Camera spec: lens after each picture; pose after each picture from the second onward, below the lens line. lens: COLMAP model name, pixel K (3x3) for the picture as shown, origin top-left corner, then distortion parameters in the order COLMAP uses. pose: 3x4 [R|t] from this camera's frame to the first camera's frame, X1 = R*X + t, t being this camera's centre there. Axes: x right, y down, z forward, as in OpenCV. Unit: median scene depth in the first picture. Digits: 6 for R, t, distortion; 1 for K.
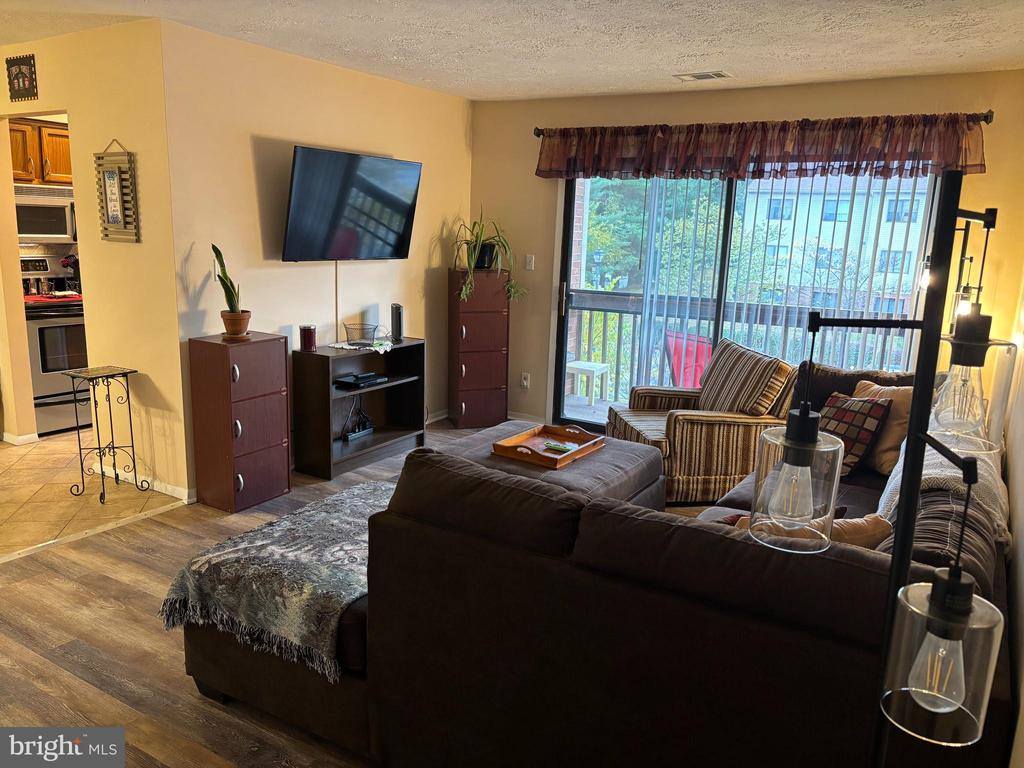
lens RADIAL K [[781.6, 0, 512.0], [0, 781.6, 384.0], [0, 0, 1]] dist [-0.000340, -0.002282]
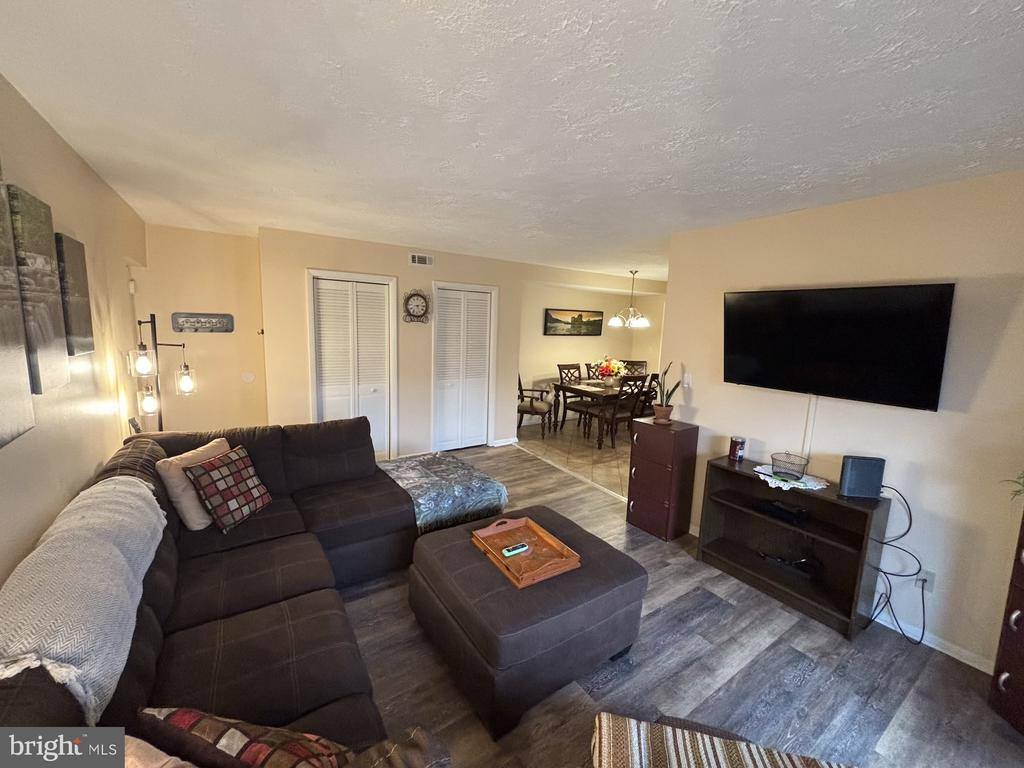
lens RADIAL K [[413.3, 0, 508.5], [0, 413.3, 380.5], [0, 0, 1]] dist [-0.008918, -0.000080]
pose [[-0.417803, 0.087573, -0.904307, 0.493150], [-0.229719, 0.952819, 0.198405, -0.226091], [0.879016, 0.290631, -0.377974, 0.962668]]
